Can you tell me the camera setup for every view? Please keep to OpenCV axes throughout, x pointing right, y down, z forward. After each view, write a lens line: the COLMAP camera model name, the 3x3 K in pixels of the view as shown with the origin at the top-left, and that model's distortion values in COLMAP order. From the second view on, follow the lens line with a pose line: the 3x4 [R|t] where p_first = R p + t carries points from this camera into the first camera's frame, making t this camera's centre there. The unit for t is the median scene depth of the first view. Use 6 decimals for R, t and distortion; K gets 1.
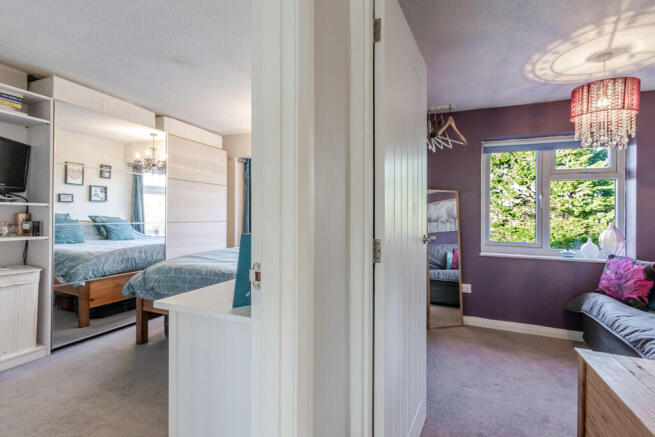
lens RADIAL K [[316.5, 0, 328.0], [0, 316.5, 218.4], [0, 0, 1]] dist [0.016360, 0.001265]
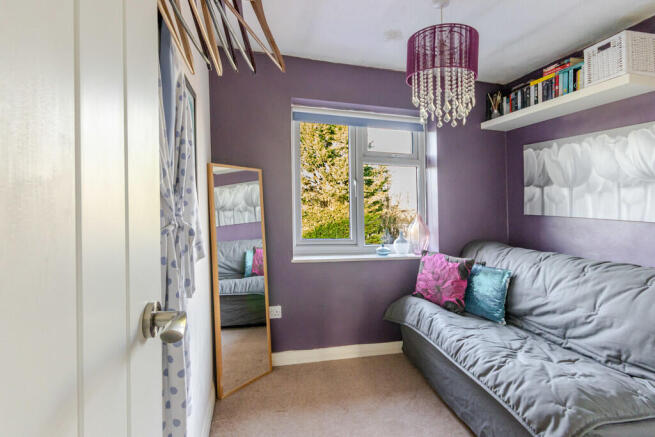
lens RADIAL K [[316.5, 0, 329.5], [0, 316.5, 216.8], [0, 0, 1]] dist [0.016360, 0.001265]
pose [[0.810230, -0.027054, 0.585487, 0.134607], [-0.001040, 0.998866, 0.047594, -0.019679], [-0.586111, -0.039171, 0.809283, 0.386080]]
